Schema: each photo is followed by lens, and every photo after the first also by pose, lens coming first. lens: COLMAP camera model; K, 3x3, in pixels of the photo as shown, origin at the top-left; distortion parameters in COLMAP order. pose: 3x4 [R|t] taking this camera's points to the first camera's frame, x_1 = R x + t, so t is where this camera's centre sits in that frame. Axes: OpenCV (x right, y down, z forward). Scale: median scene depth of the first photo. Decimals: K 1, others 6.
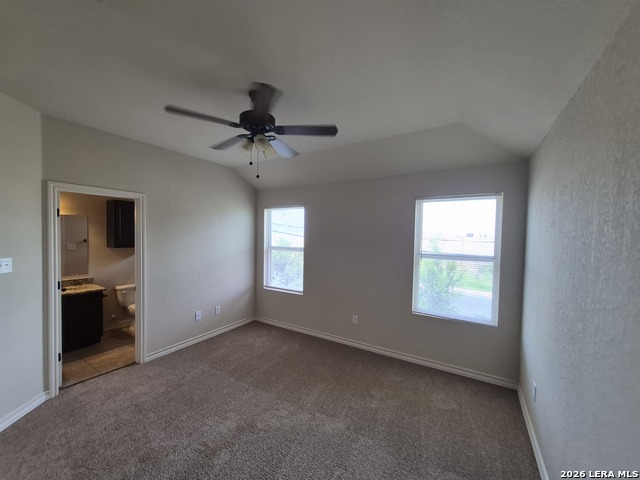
lens RADIAL K [[252.3, 0, 320.0], [0, 252.3, 243.6], [0, 0, 1]] dist [0.000633, -0.000011]
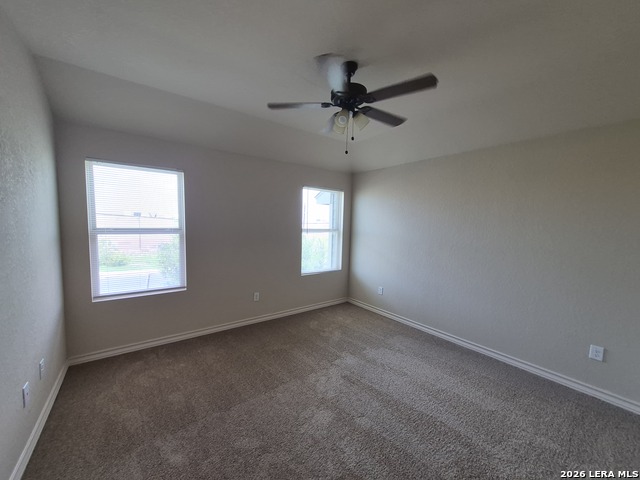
lens RADIAL K [[252.3, 0, 320.0], [0, 252.3, 243.6], [0, 0, 1]] dist [0.000633, -0.000011]
pose [[0.366436, -0.096618, 0.925413, -0.726005], [-0.003301, 0.994453, 0.105133, -0.022526], [-0.930437, -0.041580, 0.364084, 0.415197]]
